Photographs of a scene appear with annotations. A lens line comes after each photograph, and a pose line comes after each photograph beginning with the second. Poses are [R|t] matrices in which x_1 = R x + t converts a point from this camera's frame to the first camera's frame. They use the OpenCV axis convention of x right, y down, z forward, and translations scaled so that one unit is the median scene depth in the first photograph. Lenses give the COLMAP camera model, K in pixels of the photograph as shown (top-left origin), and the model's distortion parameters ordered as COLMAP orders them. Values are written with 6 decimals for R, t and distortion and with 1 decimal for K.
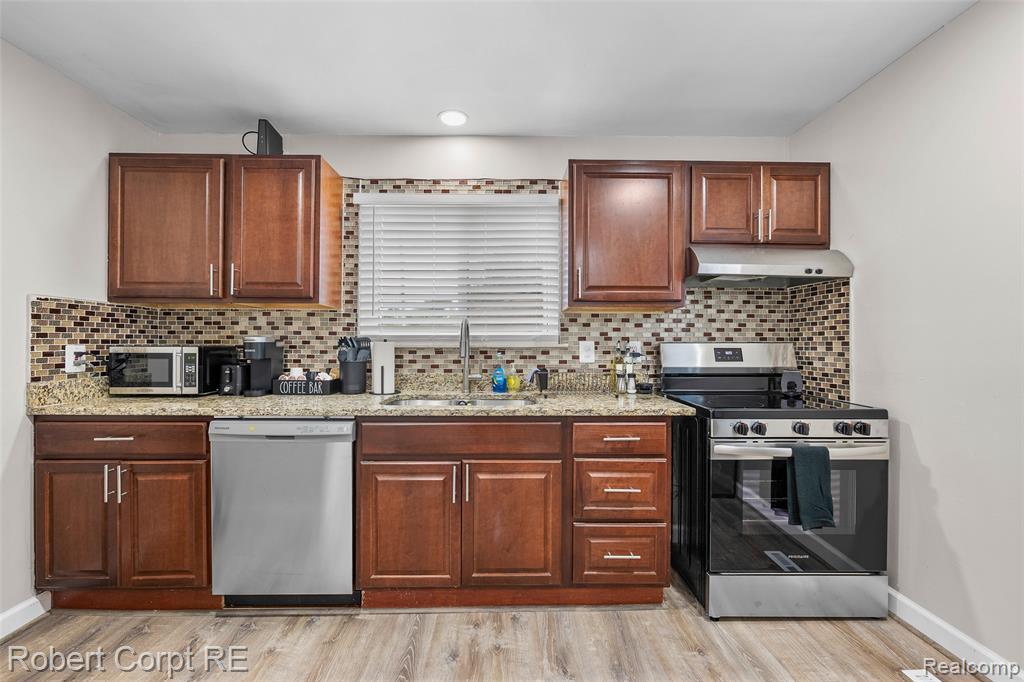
lens RADIAL K [[406.3, 0, 510.6], [0, 406.3, 342.4], [0, 0, 1]] dist [-0.000561, 0.000264]
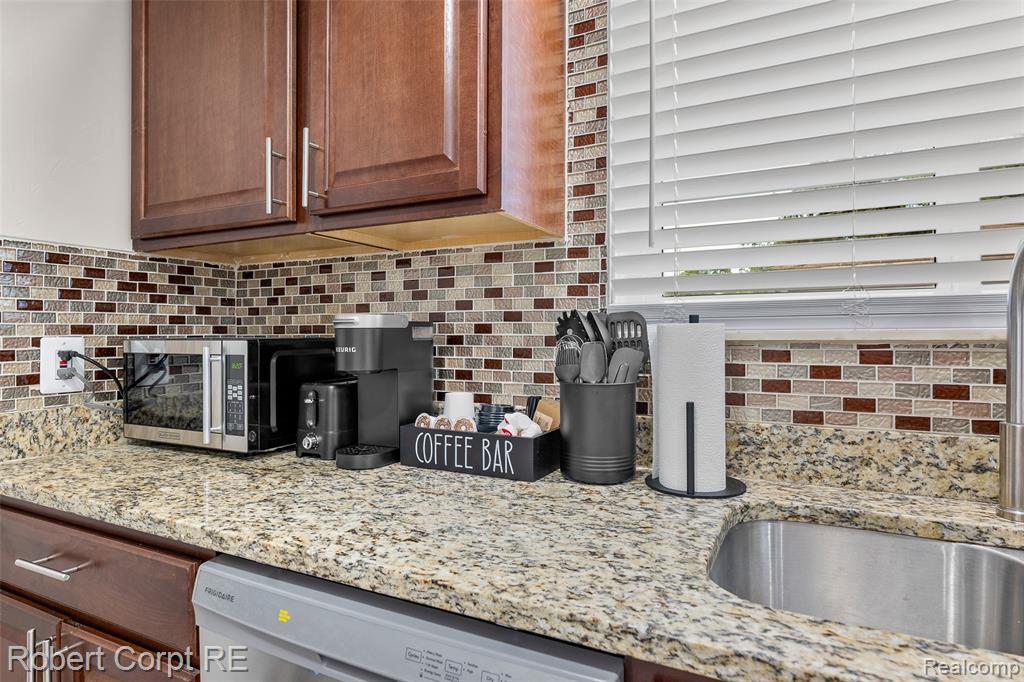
lens RADIAL K [[582.8, 0, 505.6], [0, 582.8, 330.8], [0, 0, 1]] dist [-0.002178, -0.000417]
pose [[0.876214, -0.009027, -0.481838, -0.228648], [0.007840, 0.999959, -0.004477, 0.005605], [0.481859, 0.000145, 0.876249, 0.557771]]
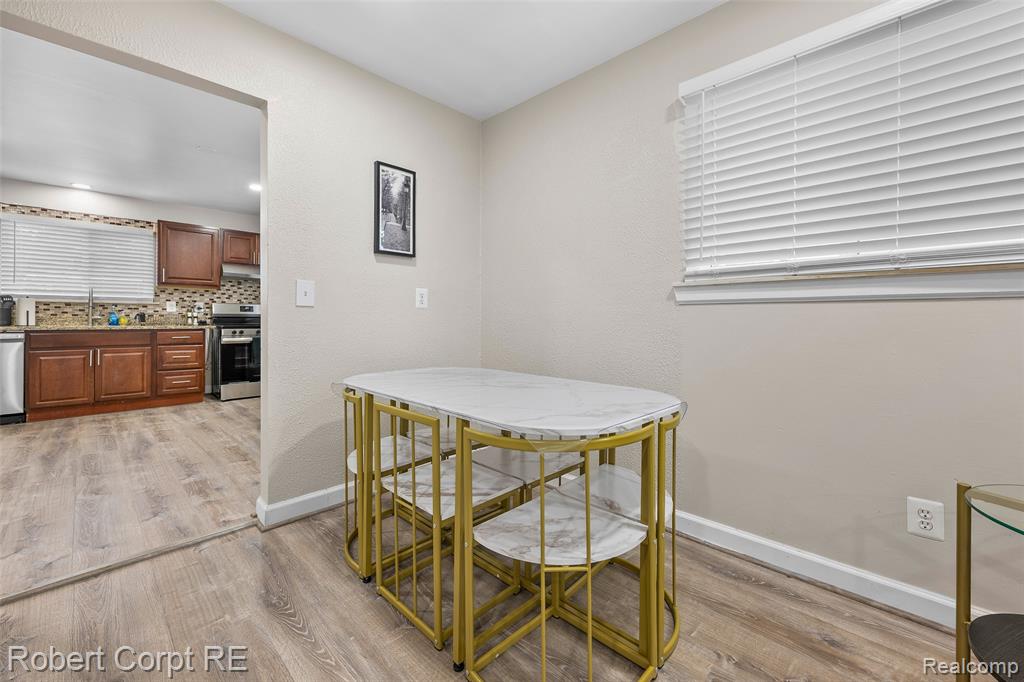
lens RADIAL K [[406.3, 0, 508.4], [0, 406.3, 319.3], [0, 0, 1]] dist [-0.000561, 0.000264]
pose [[0.702081, 0.000735, 0.712096, -0.093265], [-0.009492, 0.999920, 0.008325, 0.061263], [-0.712034, -0.012604, 0.702032, -1.922112]]
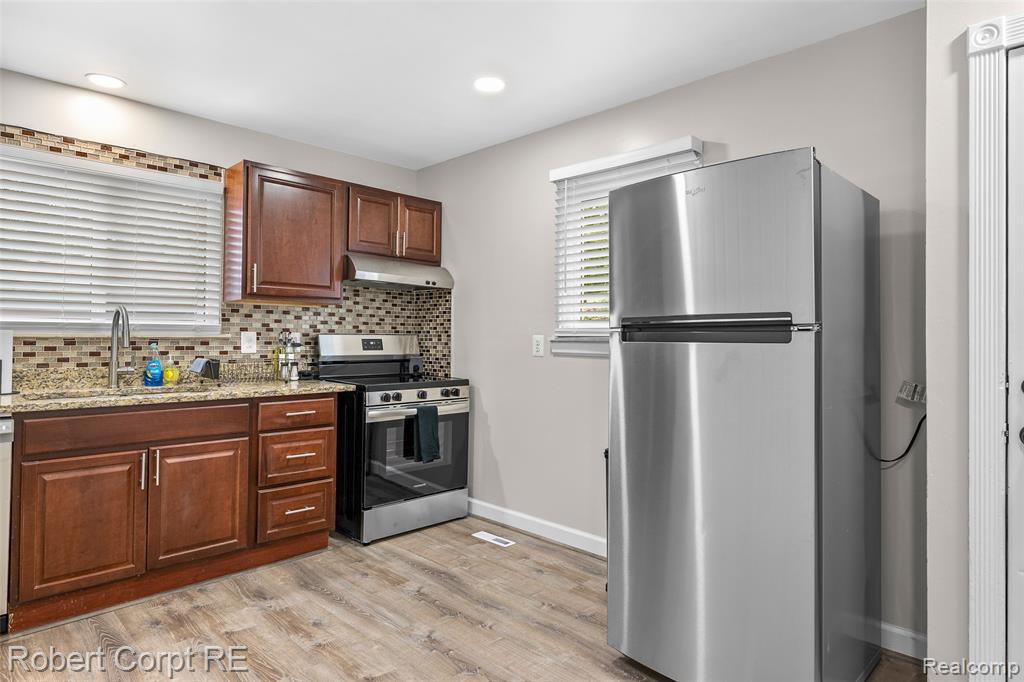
lens RADIAL K [[582.8, 0, 507.0], [0, 582.8, 330.0], [0, 0, 1]] dist [-0.002178, -0.000417]
pose [[0.718772, 0.013224, 0.695120, -0.400966], [-0.008638, 0.999912, -0.010091, 0.001623], [-0.695192, 0.001249, 0.718823, -0.547784]]
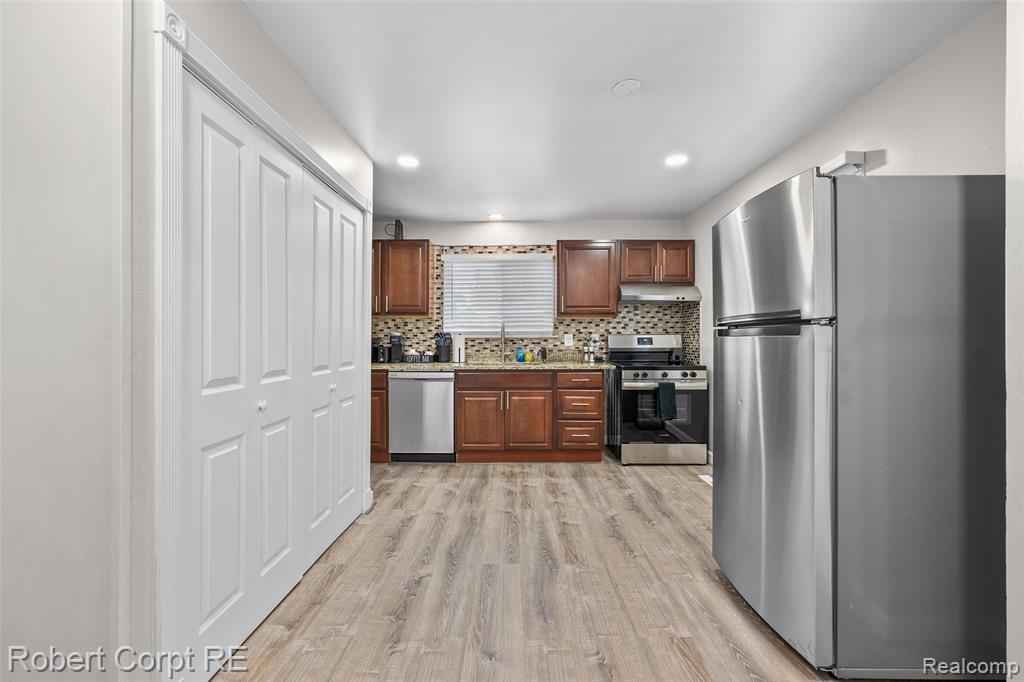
lens RADIAL K [[406.3, 0, 518.1], [0, 406.3, 338.2], [0, 0, 1]] dist [-0.000561, 0.000264]
pose [[0.999967, -0.004527, -0.006760, -0.028609], [0.004550, 0.999984, 0.003467, 0.008331], [0.006744, -0.003498, 0.999971, -0.910347]]
